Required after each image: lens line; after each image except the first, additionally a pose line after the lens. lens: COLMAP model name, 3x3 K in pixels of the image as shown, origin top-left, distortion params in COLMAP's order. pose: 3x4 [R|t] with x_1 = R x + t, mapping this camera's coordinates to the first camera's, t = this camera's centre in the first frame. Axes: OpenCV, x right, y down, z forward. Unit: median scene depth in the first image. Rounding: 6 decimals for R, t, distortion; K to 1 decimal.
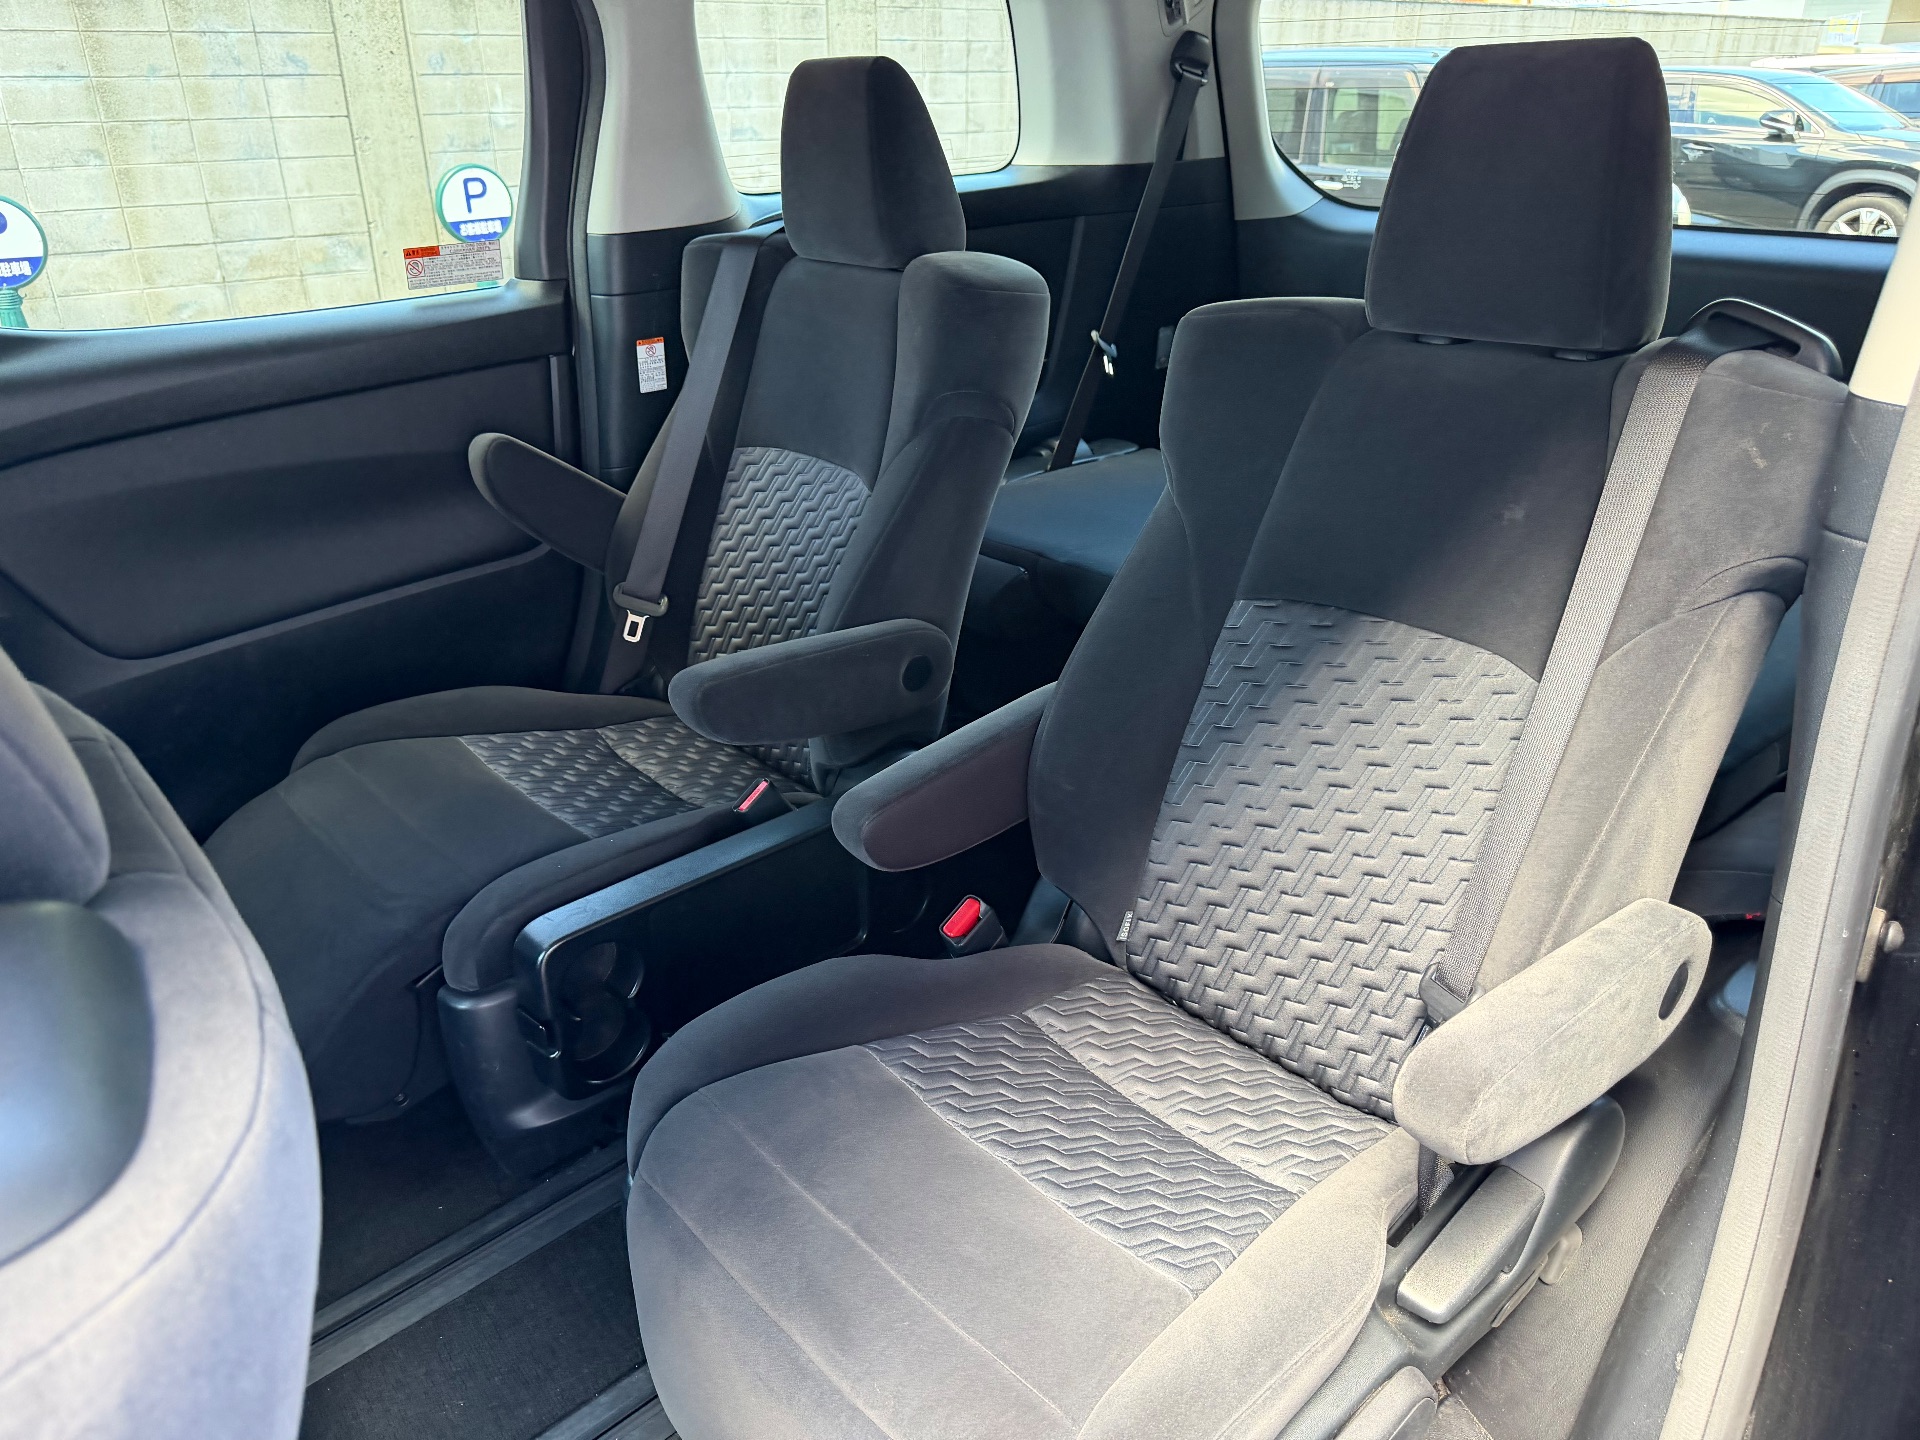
lens RADIAL K [[1330.6, 0, 960.0], [0, 1330.6, 720.0], [0, 0, 1]] dist [0.030680, -0.039314]
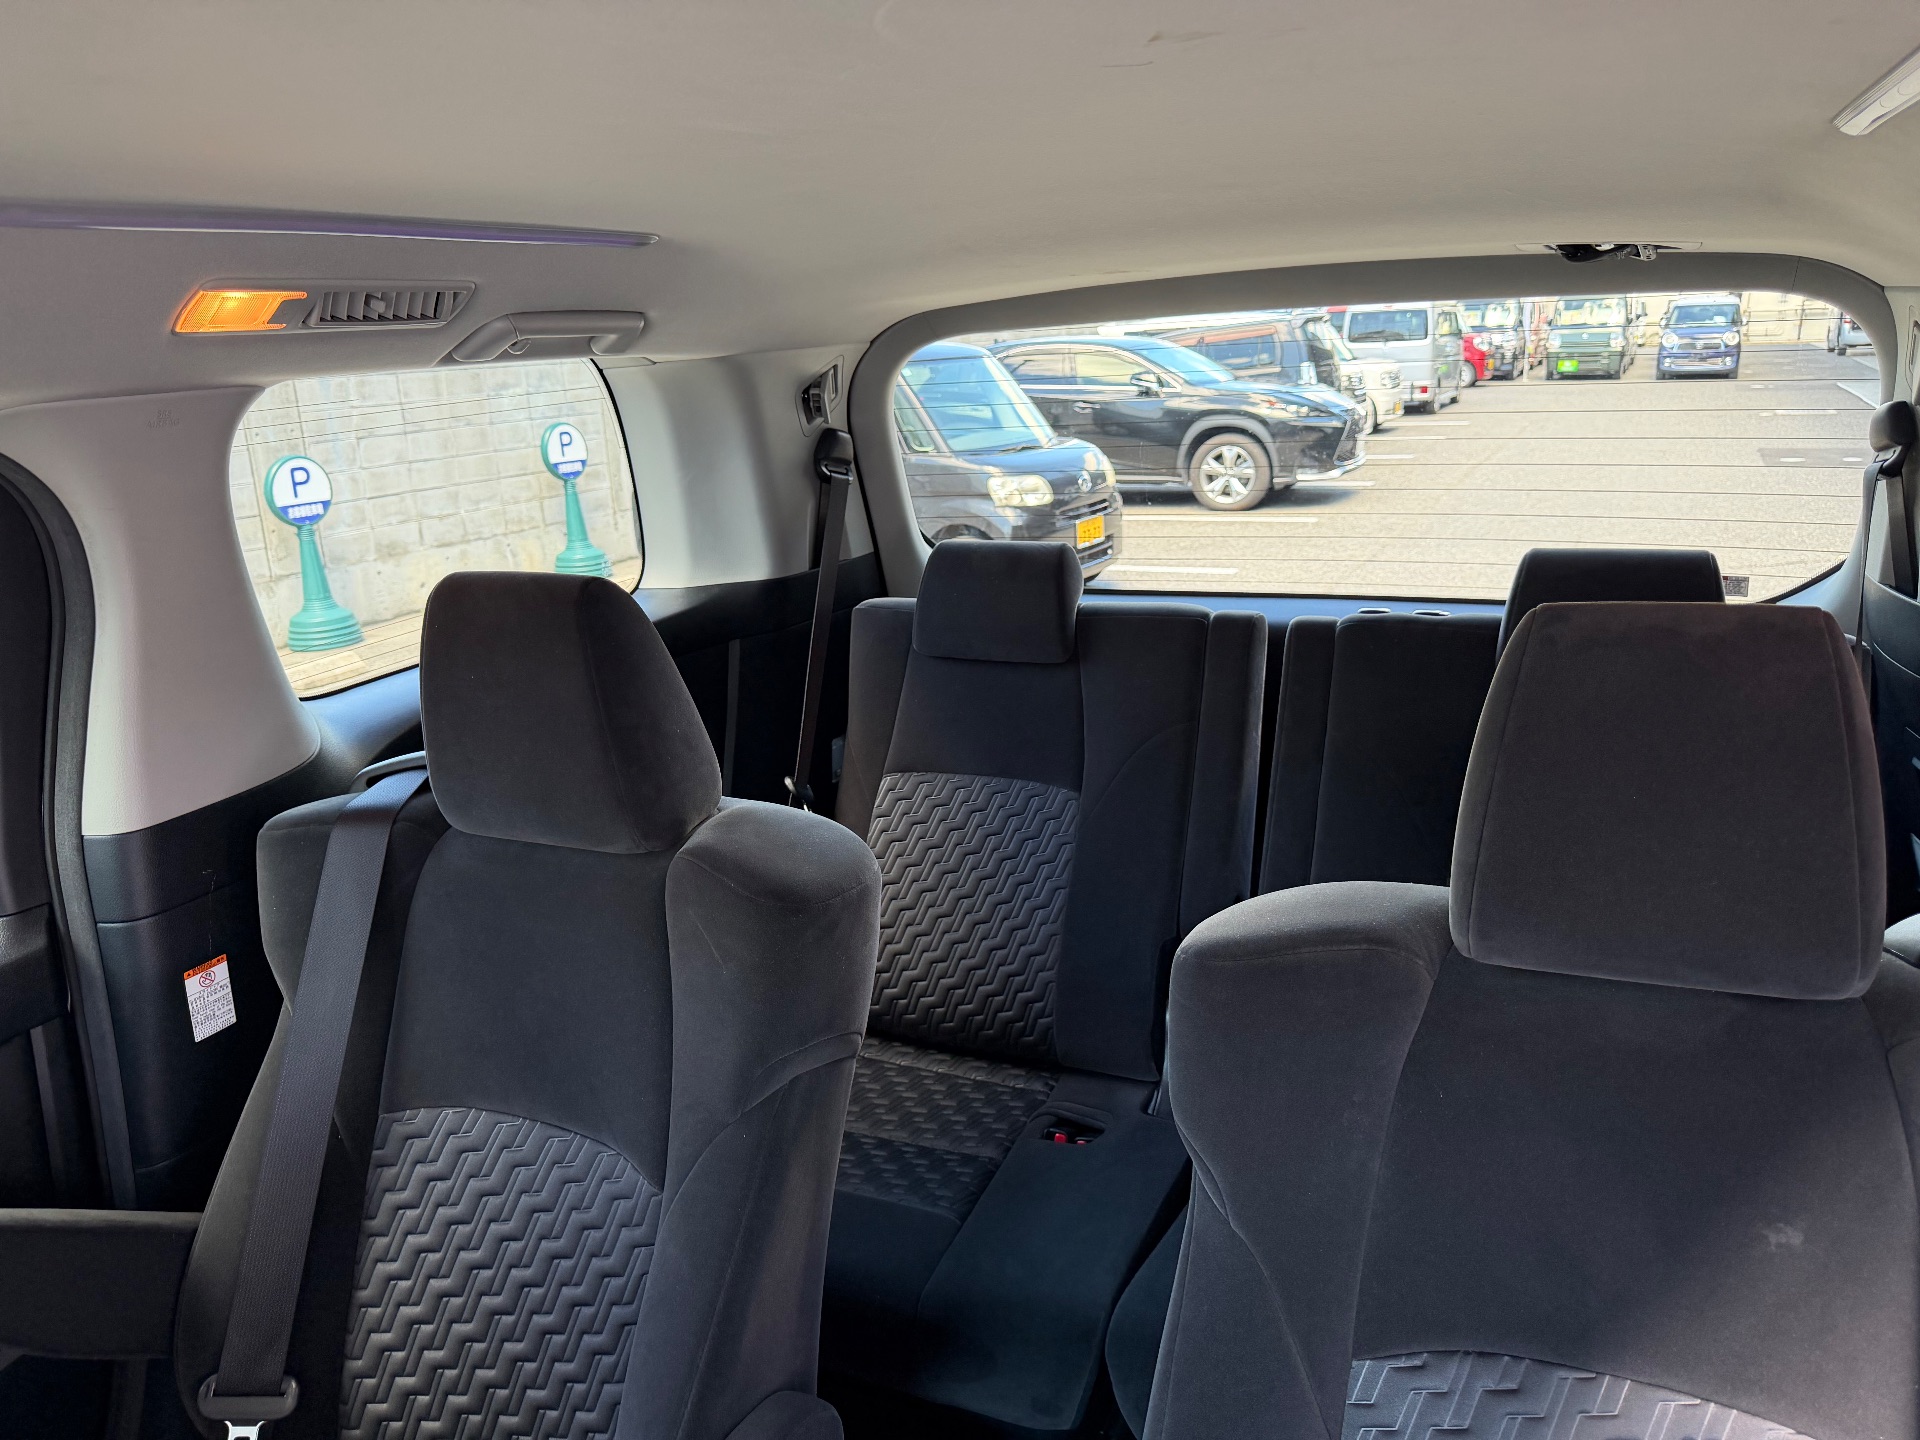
lens RADIAL K [[1330.6, 0, 960.0], [0, 1330.6, 720.0], [0, 0, 1]] dist [0.030680, -0.039314]
pose [[0.913845, -0.141609, 0.380571, -0.128155], [0.203980, 0.970479, -0.128695, -0.242036], [-0.351111, 0.195236, 0.915753, 0.255937]]
